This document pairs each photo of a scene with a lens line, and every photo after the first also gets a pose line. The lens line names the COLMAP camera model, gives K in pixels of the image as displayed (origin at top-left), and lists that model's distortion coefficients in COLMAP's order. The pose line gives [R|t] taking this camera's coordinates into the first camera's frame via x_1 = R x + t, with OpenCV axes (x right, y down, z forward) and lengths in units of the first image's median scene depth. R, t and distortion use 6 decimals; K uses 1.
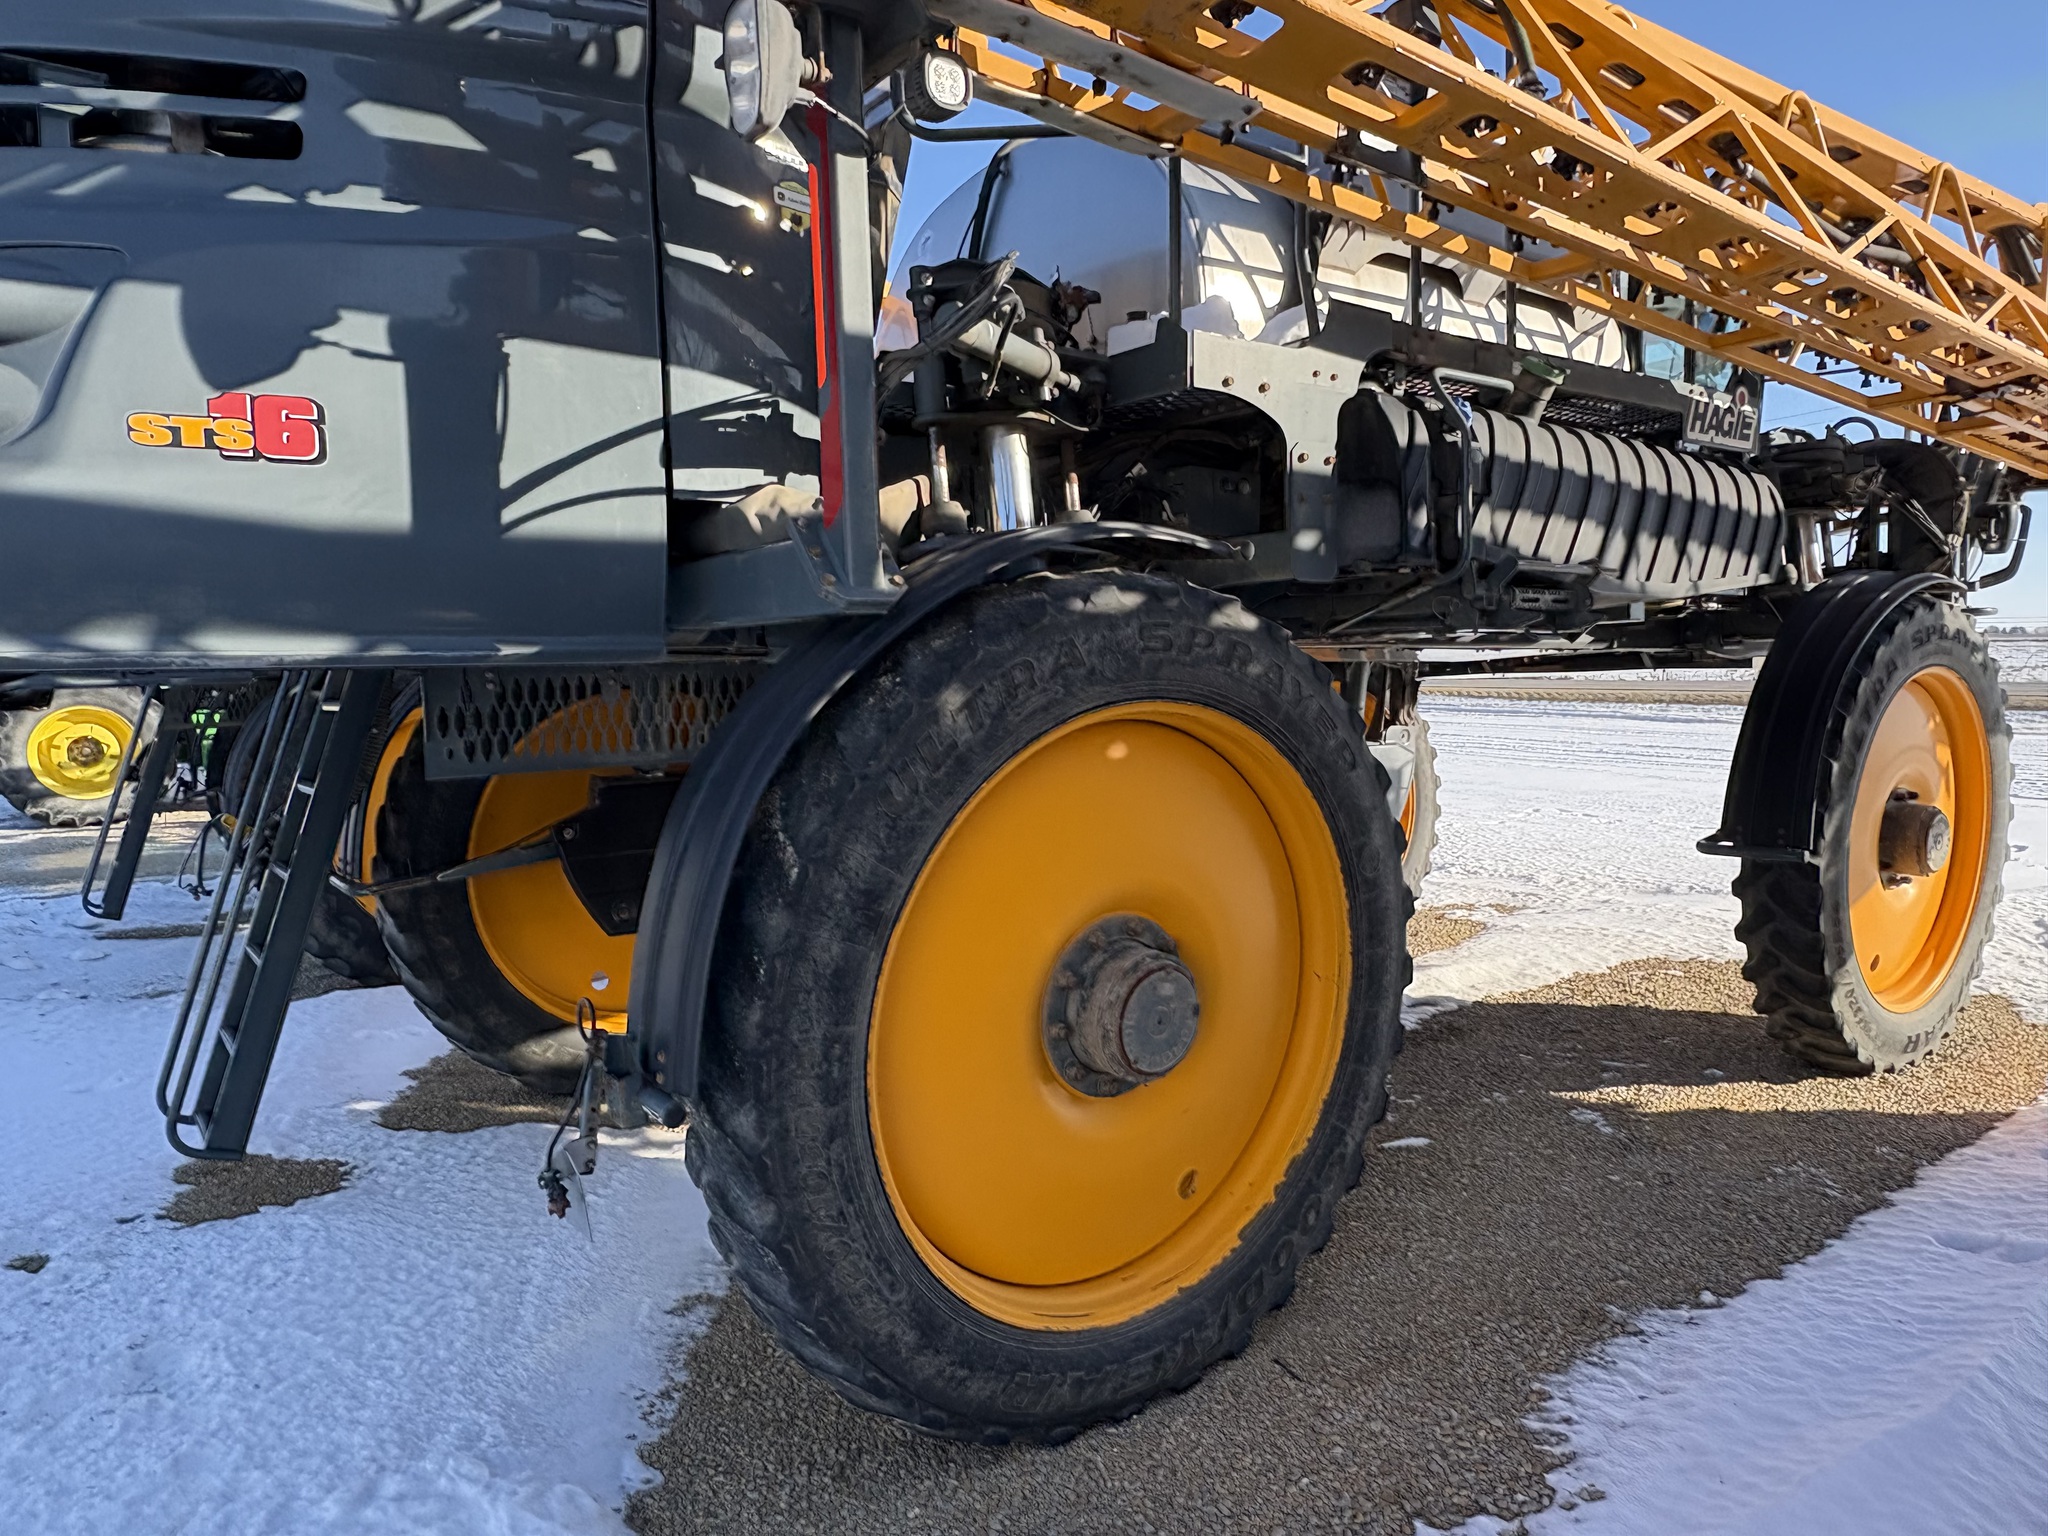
lens RADIAL K [[1301.5, 0, 1019.1], [0, 1301.5, 771.1], [0, 0, 1]] dist [-0.000189, 0.001593]
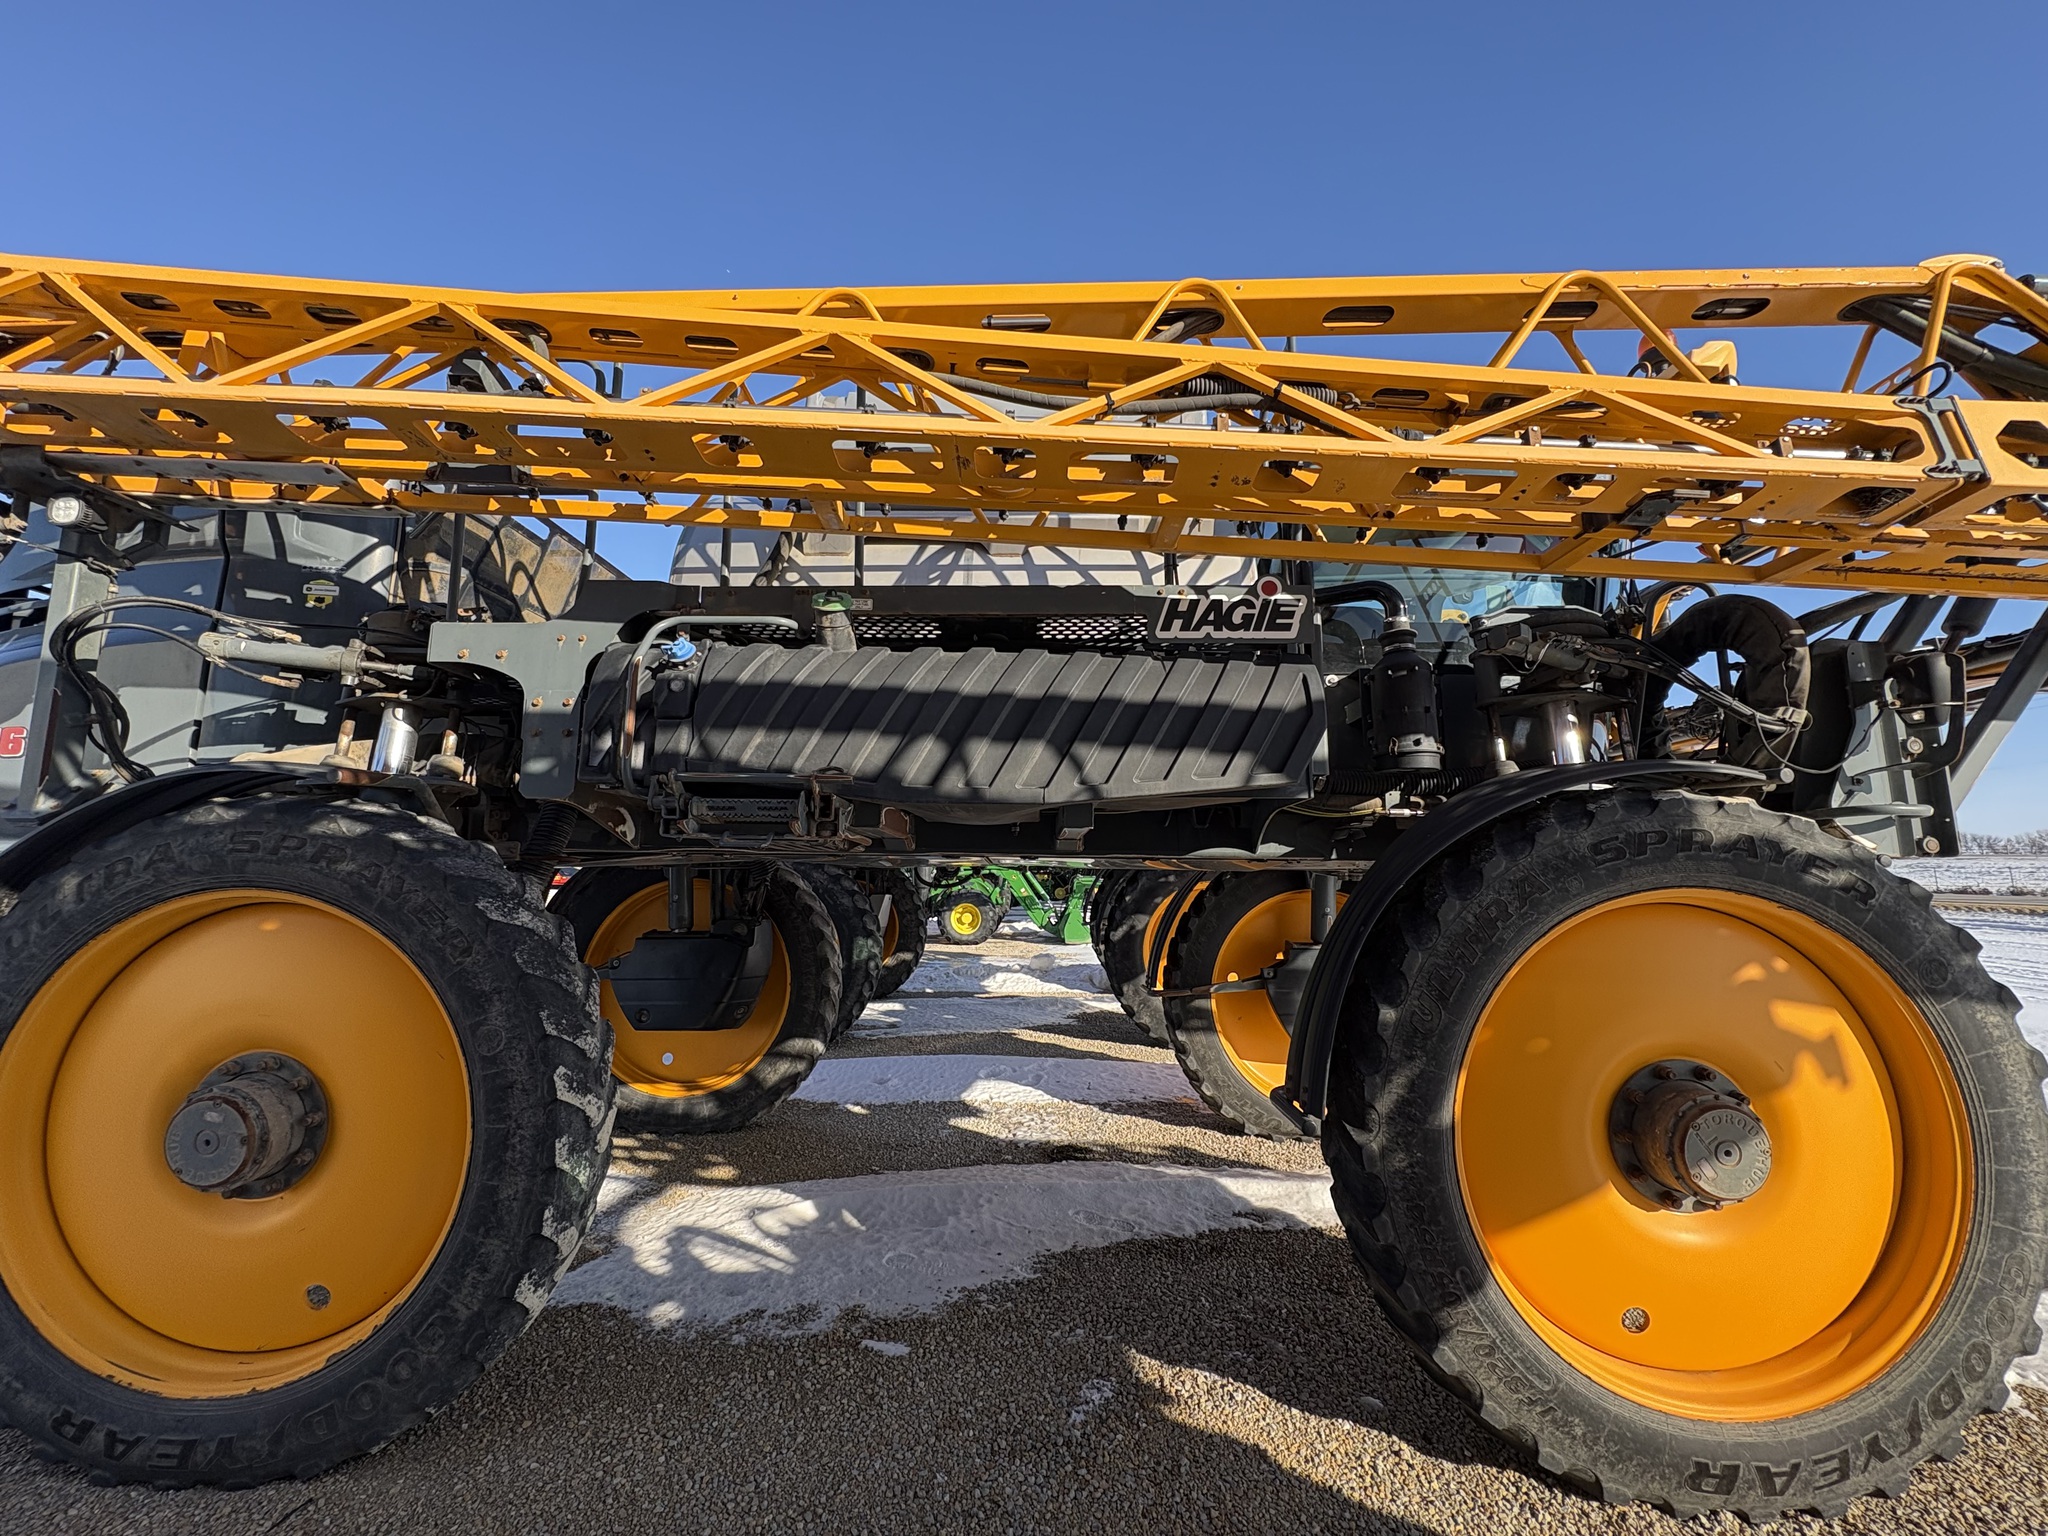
lens RADIAL K [[808.4, 0, 1024.0], [0, 808.4, 768.0], [0, 0, 1]] dist [0.001494, -0.000287]
pose [[0.805393, -0.057778, -0.589918, 0.984768], [-0.064107, 0.980909, -0.183595, -0.058093], [0.589264, 0.185684, 0.786314, 0.618397]]
